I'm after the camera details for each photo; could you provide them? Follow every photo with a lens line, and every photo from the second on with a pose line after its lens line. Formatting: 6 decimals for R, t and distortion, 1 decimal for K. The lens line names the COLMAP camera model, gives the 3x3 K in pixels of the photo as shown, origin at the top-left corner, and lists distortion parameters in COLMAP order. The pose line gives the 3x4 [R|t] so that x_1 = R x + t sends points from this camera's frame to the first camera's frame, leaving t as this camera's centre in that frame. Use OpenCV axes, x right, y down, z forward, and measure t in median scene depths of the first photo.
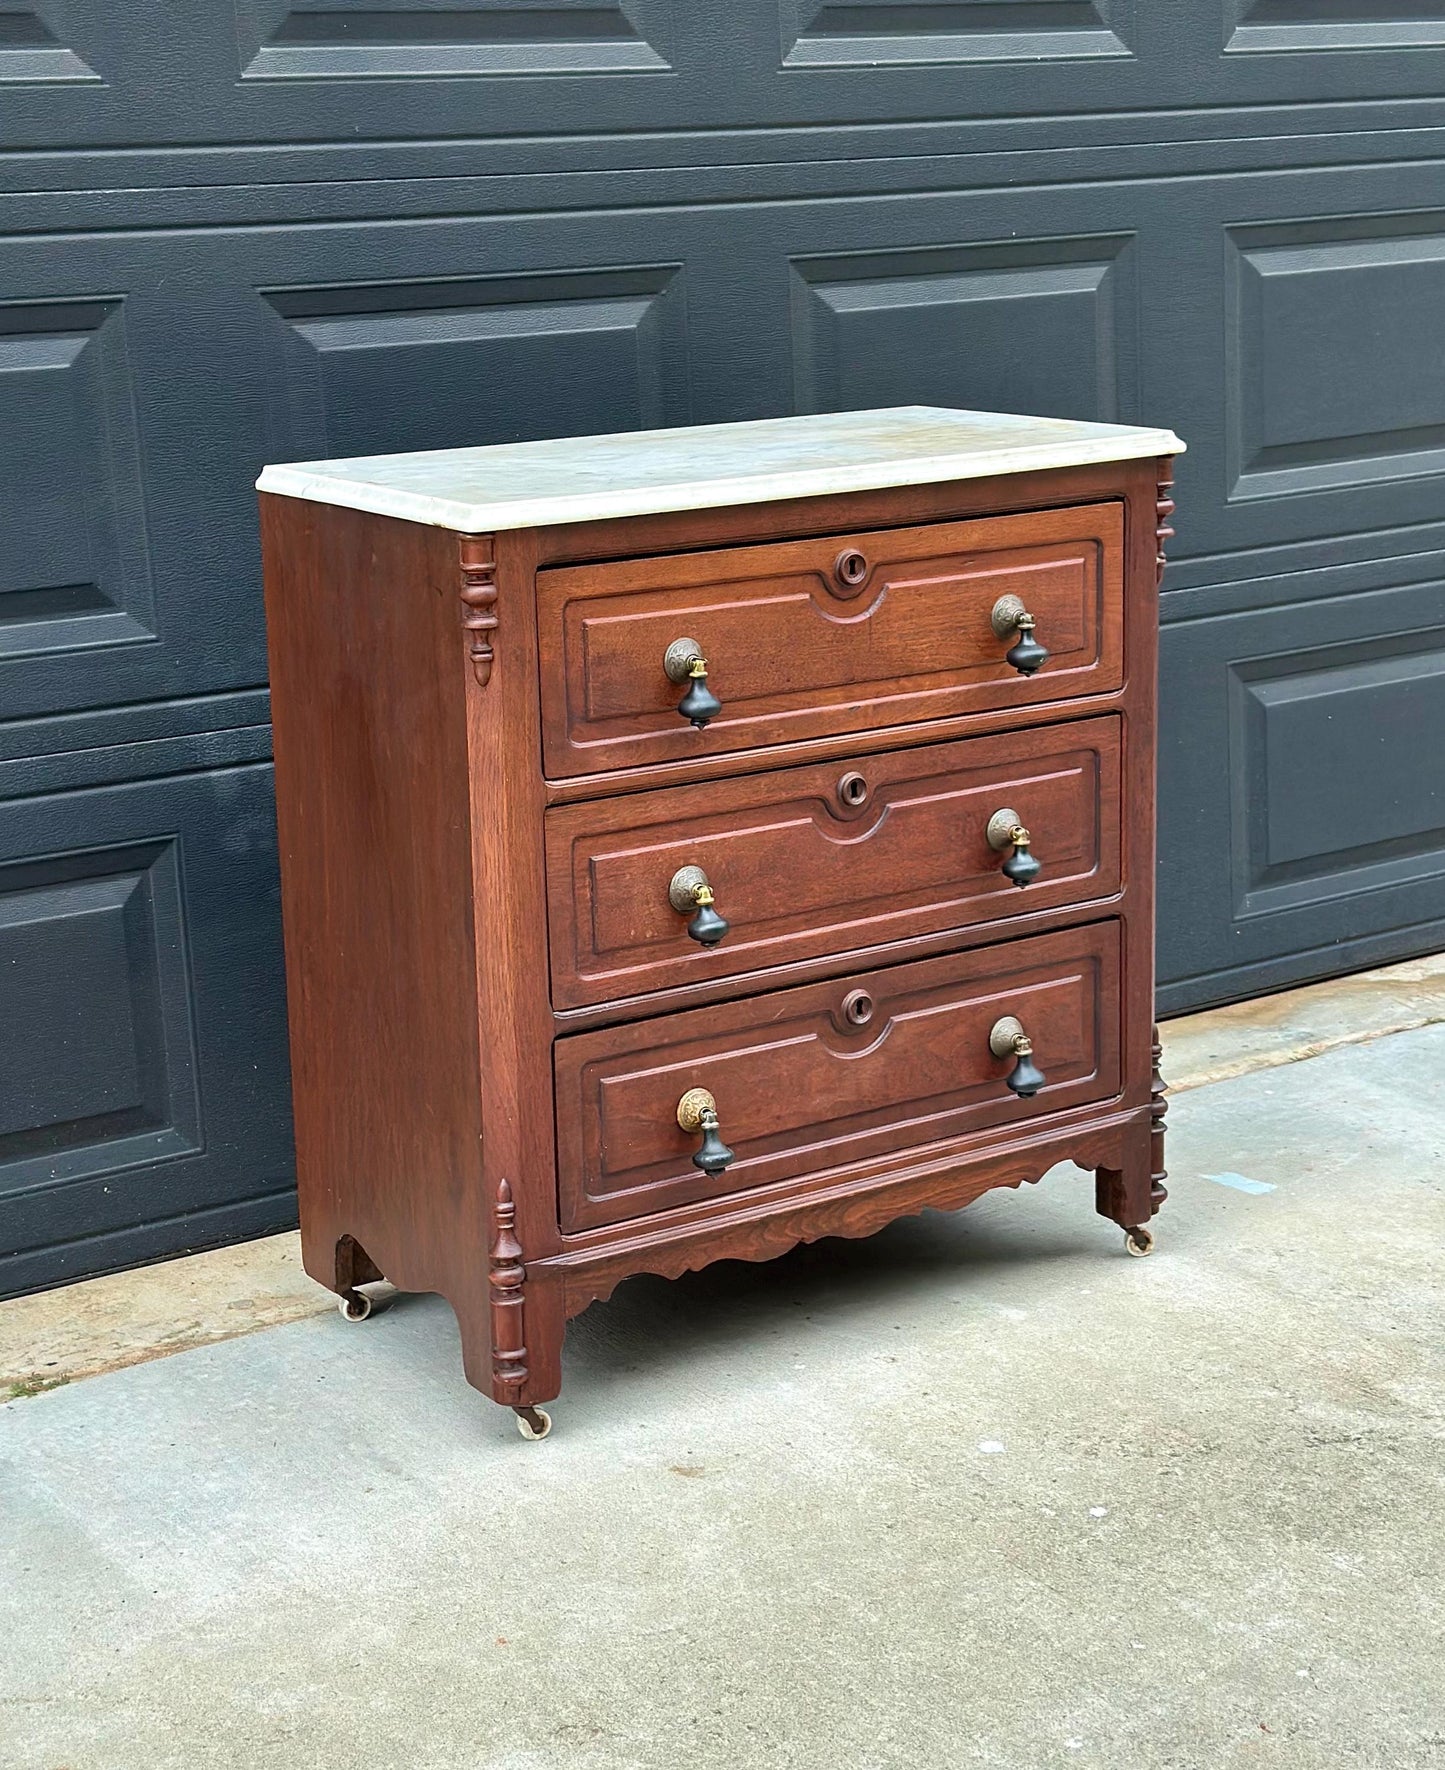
lens RADIAL K [[2919.3, 0, 687.1], [0, 2919.3, 823.7], [0, 0, 1]] dist [0.132497, -0.108777]
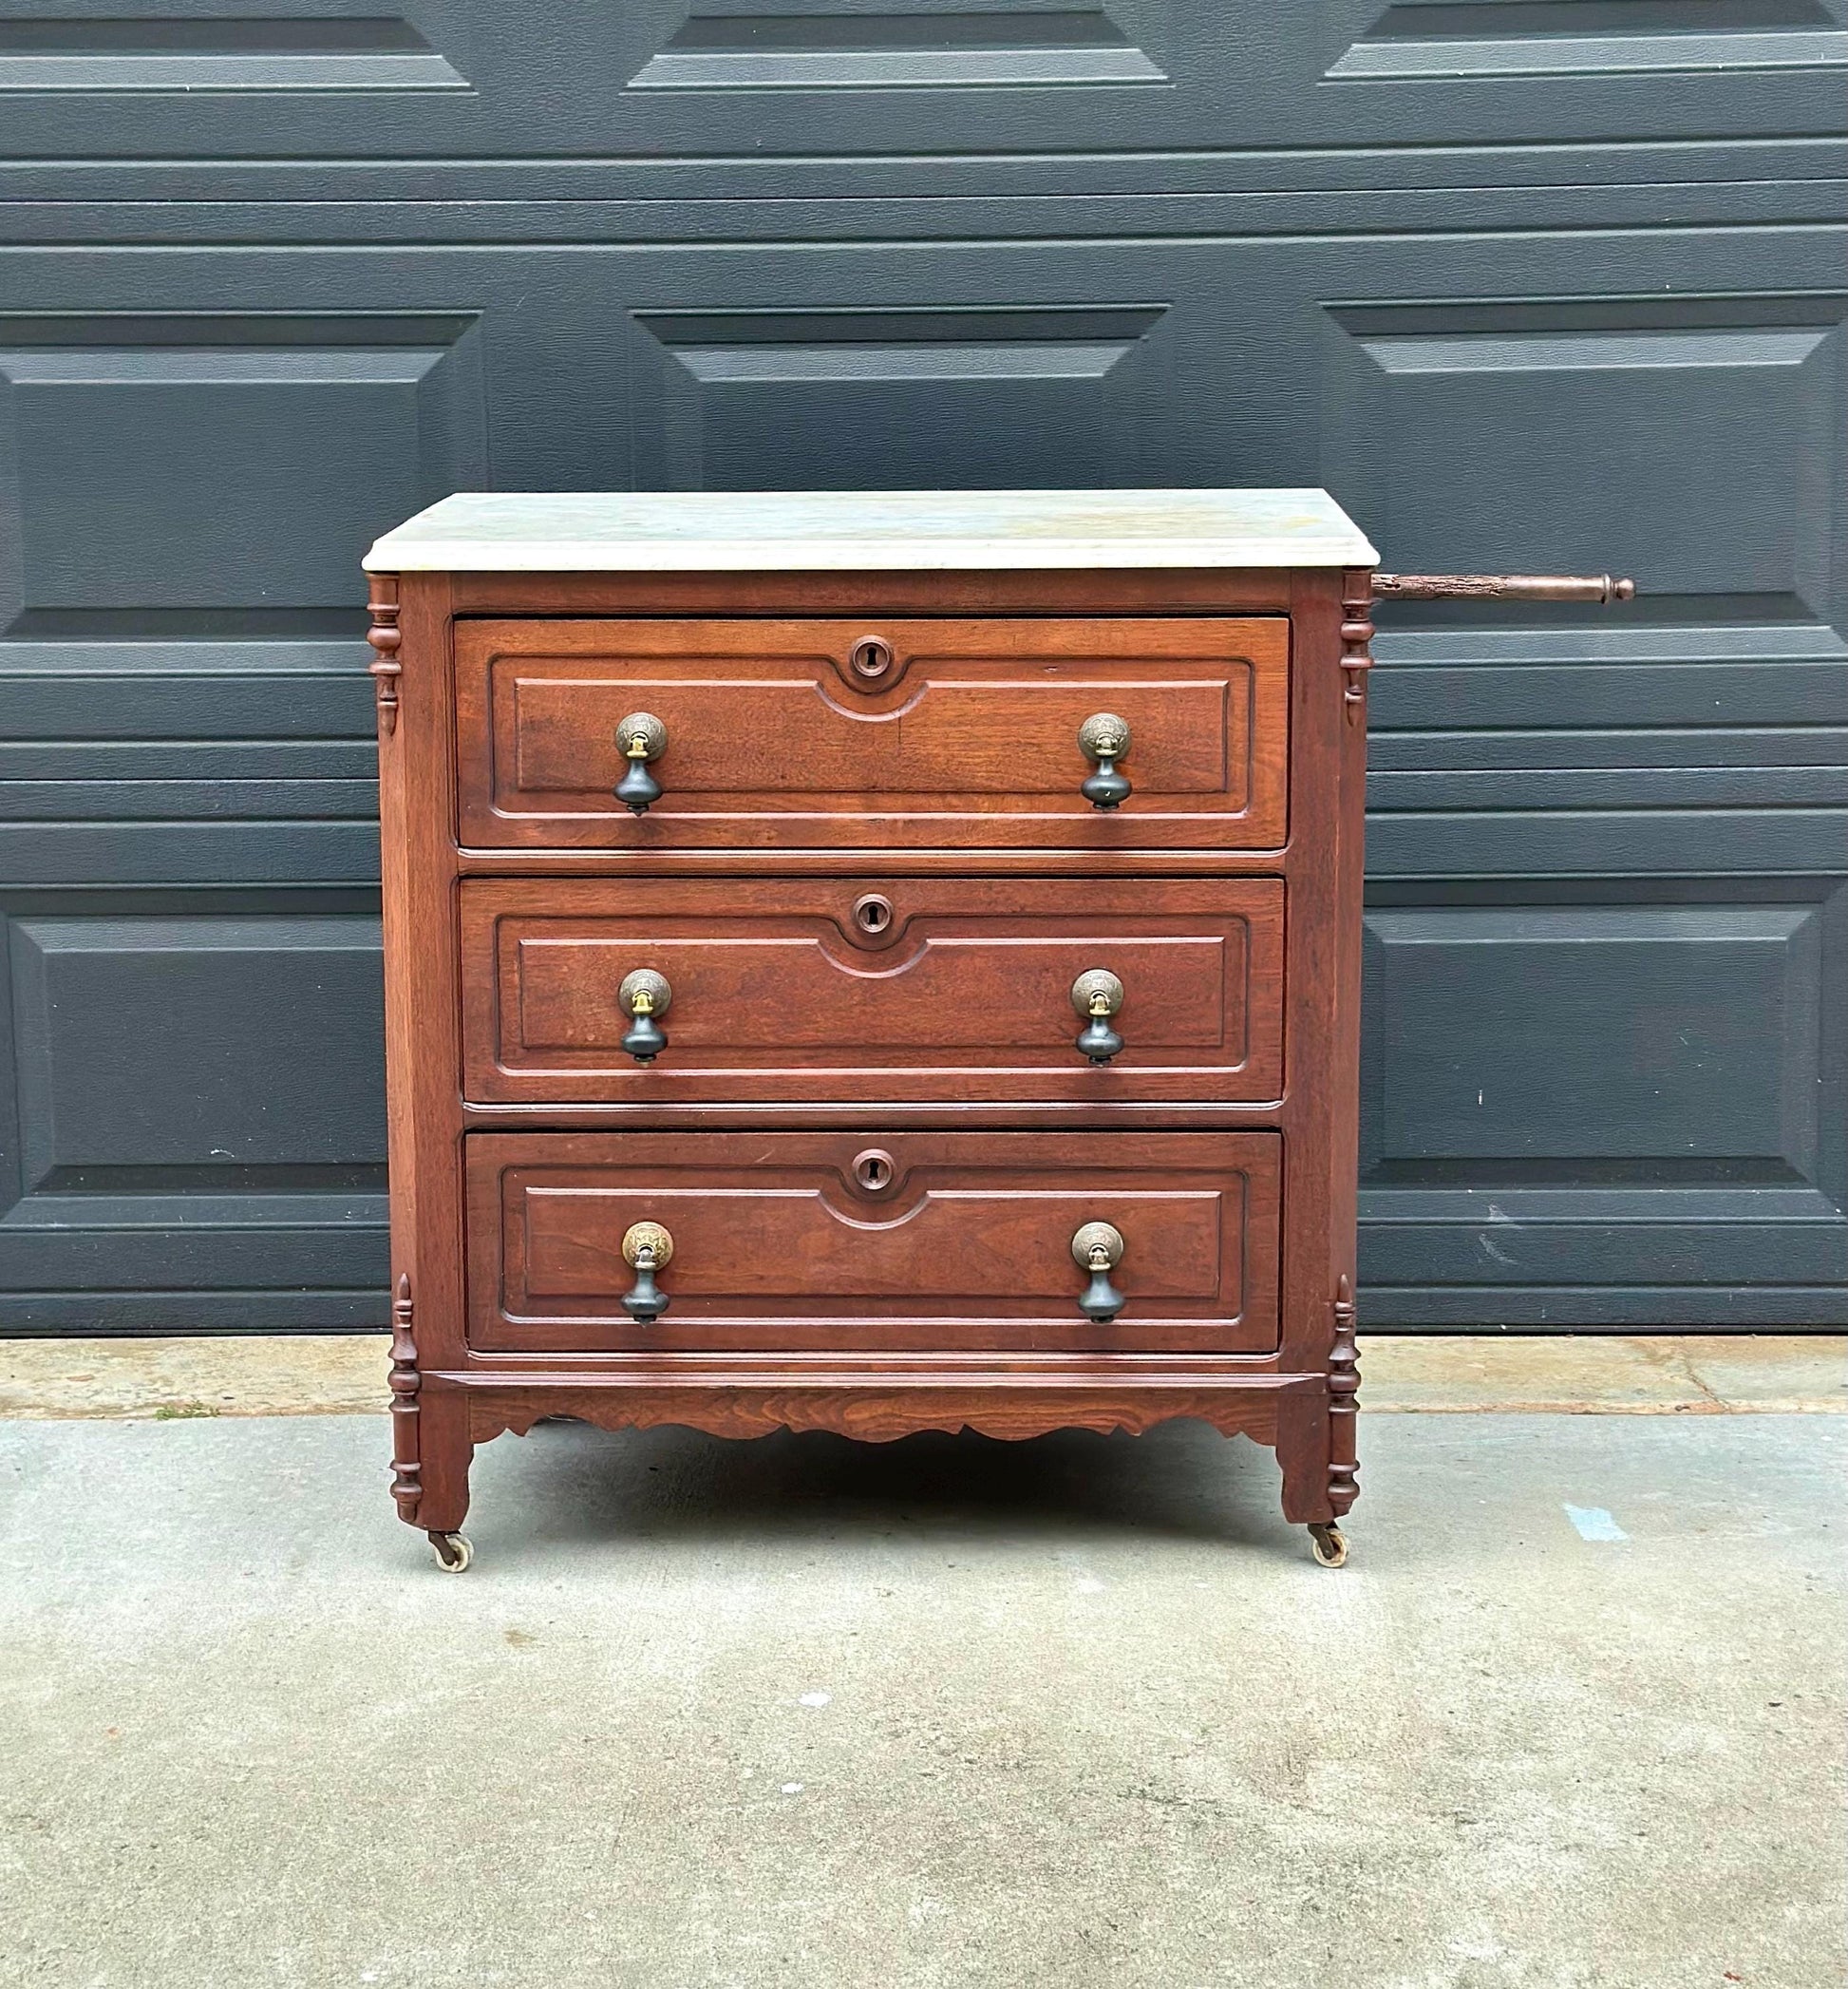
lens RADIAL K [[3594.6, 0, 956.2], [0, 3594.6, 824.1], [0, 0, 1]] dist [0.131326, -0.079928]
pose [[0.831148, 0.124482, -0.541938, 0.644146], [-0.144652, 0.989468, 0.005432, -0.047141], [0.536906, 0.073878, 0.840401, 0.121004]]
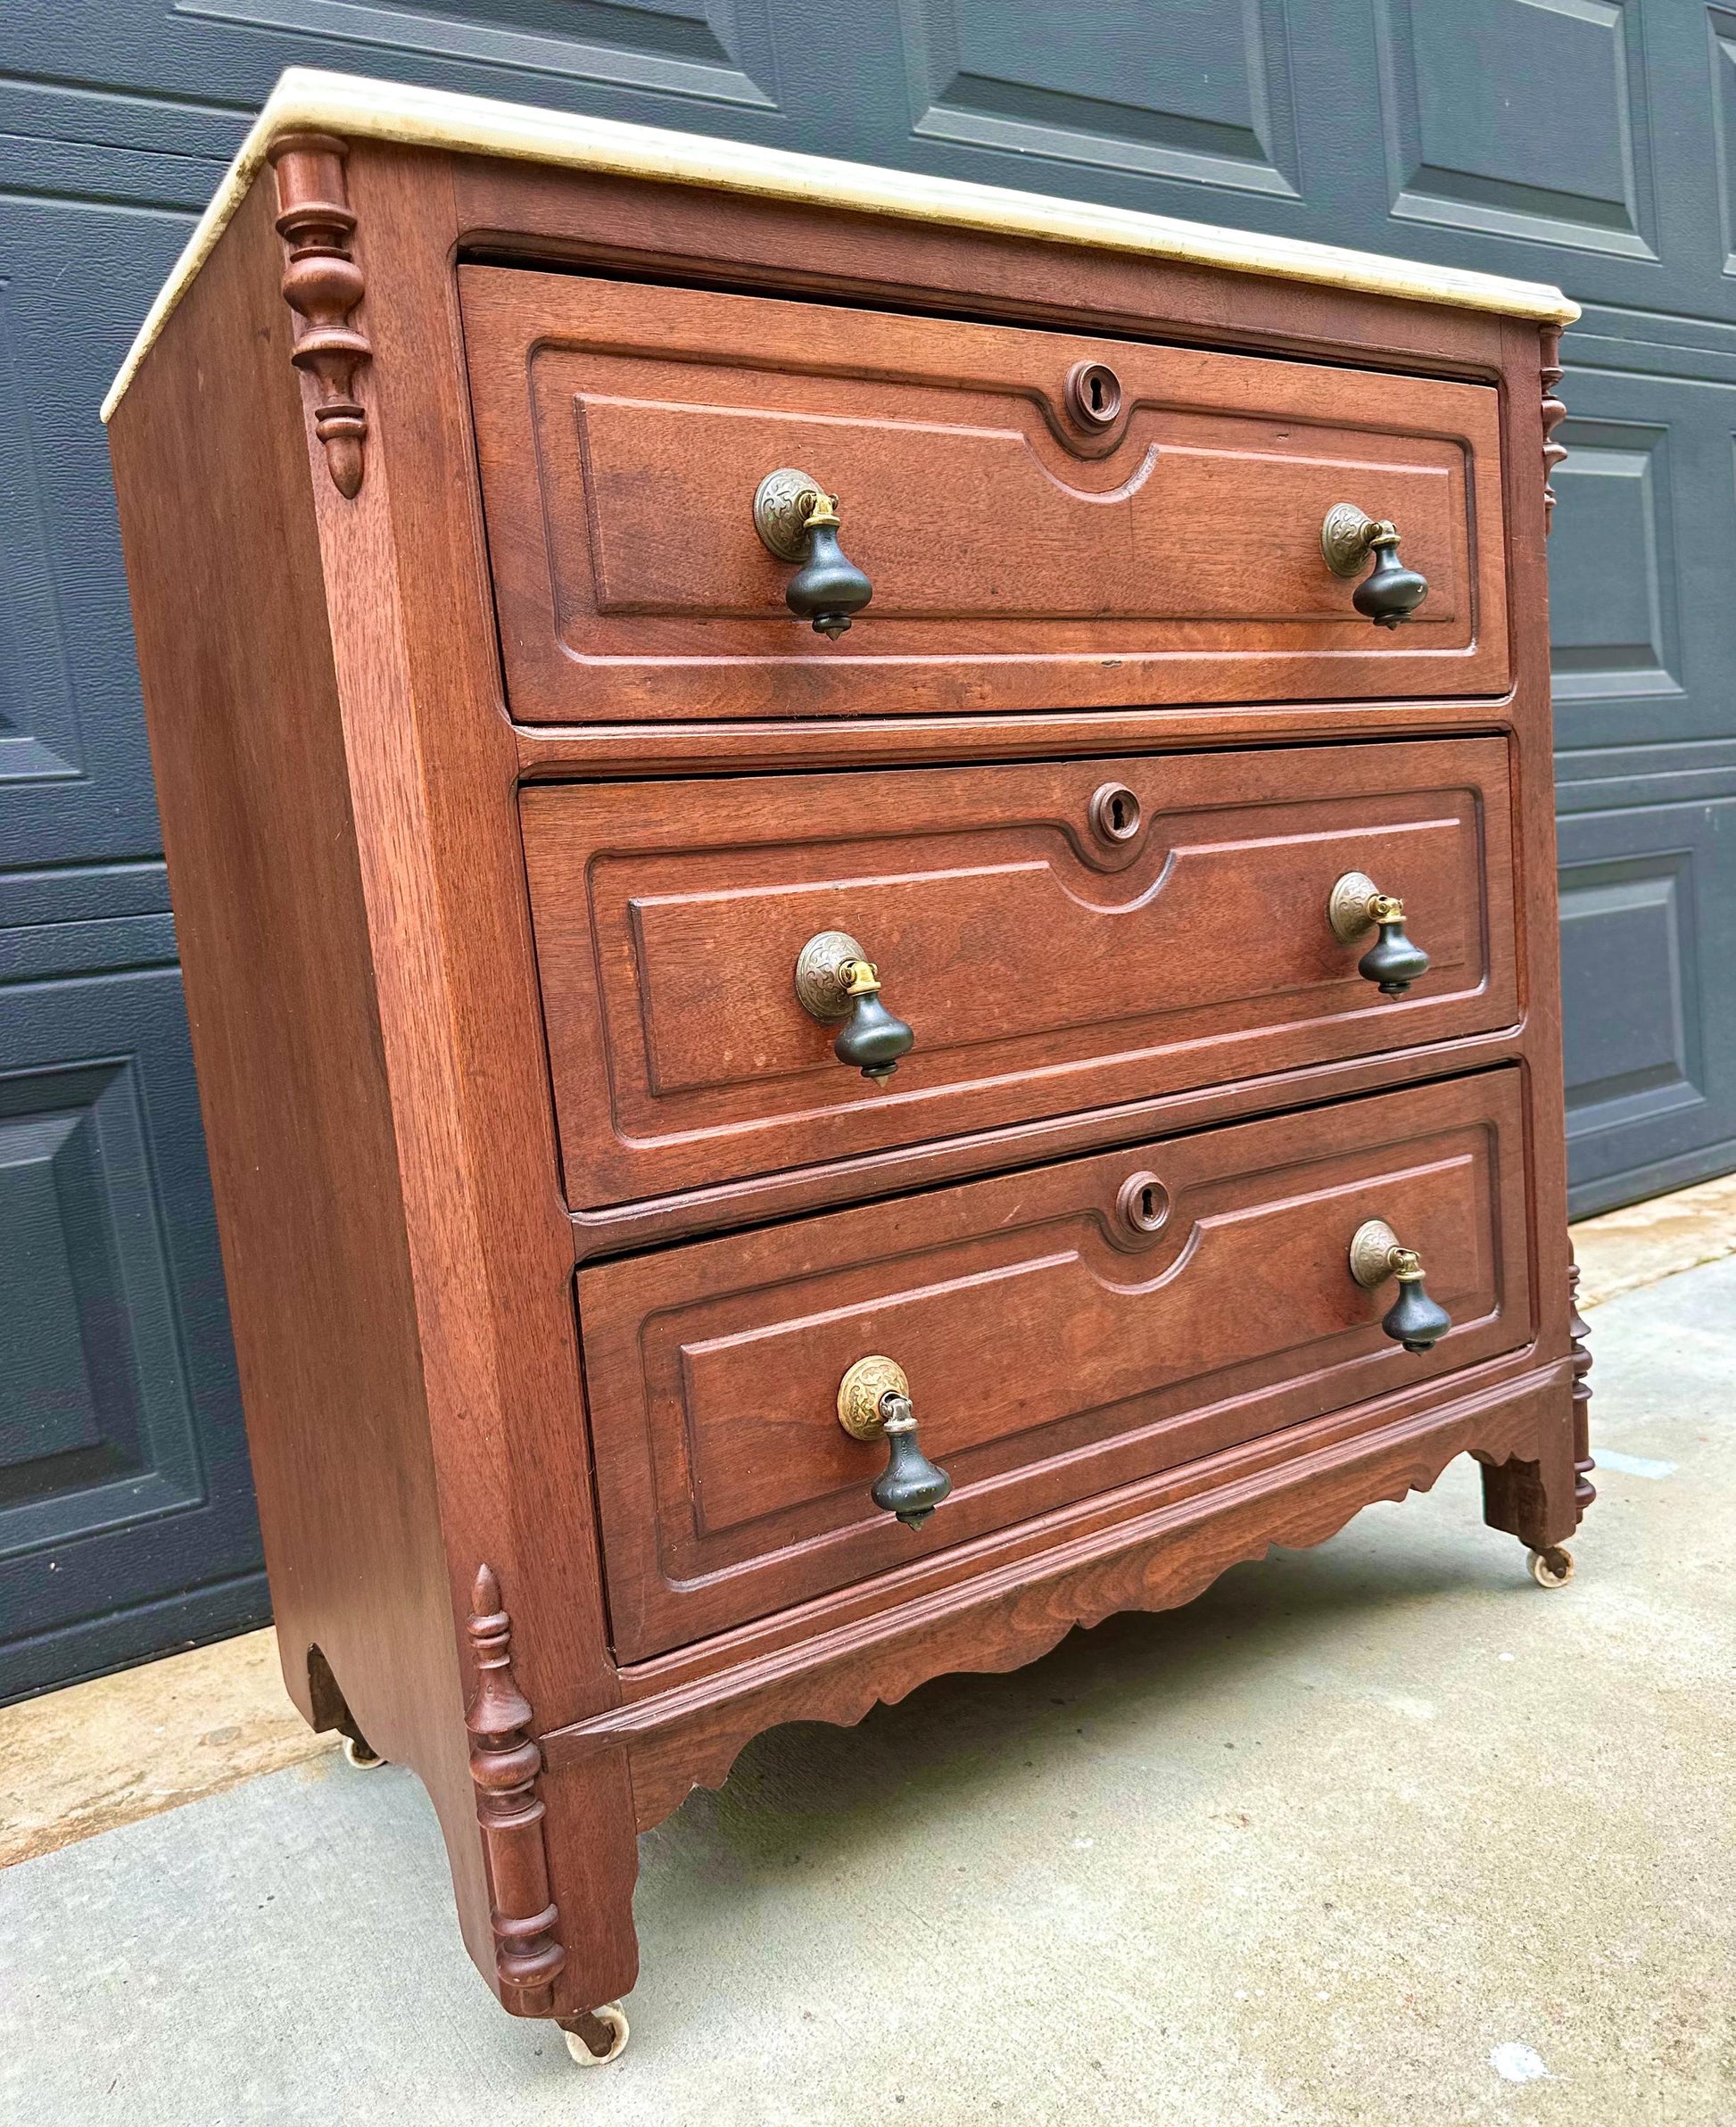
lens RADIAL K [[1618.6, 0, 852.6], [0, 1618.6, 1101.8], [0, 0, 1]] dist [0.175683, -0.357964]
pose [[0.998080, -0.060144, -0.014788, 0.006942], [0.058547, 0.994080, -0.091523, 0.069779], [0.020205, 0.090481, 0.995693, 0.683894]]
